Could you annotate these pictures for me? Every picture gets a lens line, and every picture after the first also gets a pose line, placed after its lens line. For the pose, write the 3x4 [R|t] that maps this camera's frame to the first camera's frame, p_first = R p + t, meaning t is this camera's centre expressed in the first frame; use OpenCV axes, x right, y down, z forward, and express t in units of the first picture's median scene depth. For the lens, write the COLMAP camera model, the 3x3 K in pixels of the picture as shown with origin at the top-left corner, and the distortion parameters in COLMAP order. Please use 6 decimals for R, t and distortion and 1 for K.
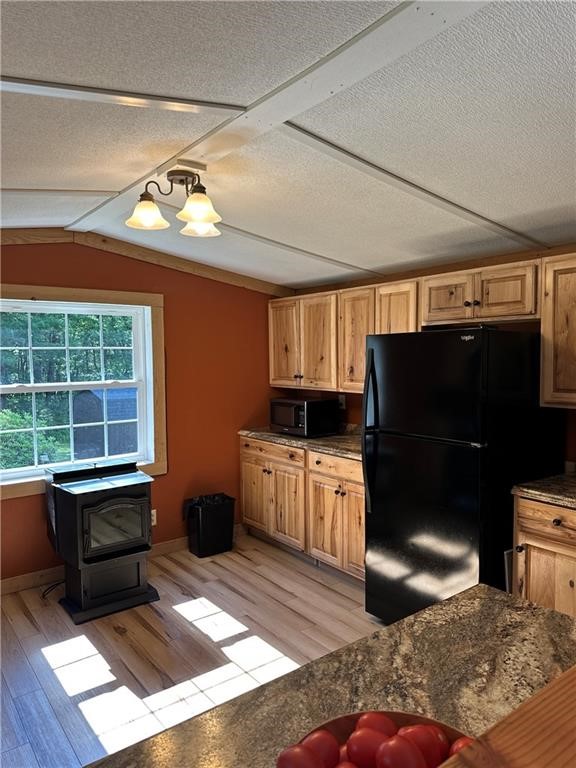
lens RADIAL K [[548.2, 0, 288.0], [0, 548.2, 384.0], [0, 0, 1]] dist [0.044360, -0.085387]
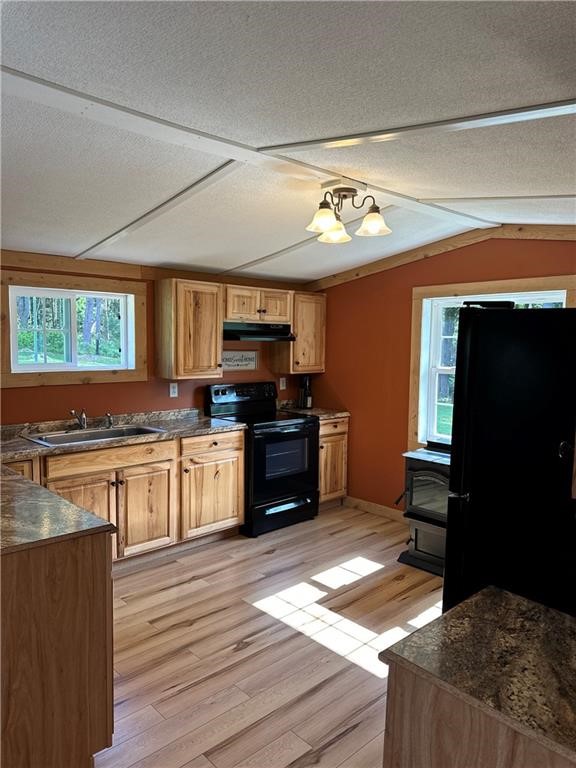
lens RADIAL K [[548.2, 0, 288.0], [0, 548.2, 384.0], [0, 0, 1]] dist [0.044360, -0.085387]
pose [[0.104580, 0.092930, -0.990165, 0.966231], [-0.070987, 0.993783, 0.085772, -0.056747], [0.991980, 0.061319, 0.110527, 0.741470]]
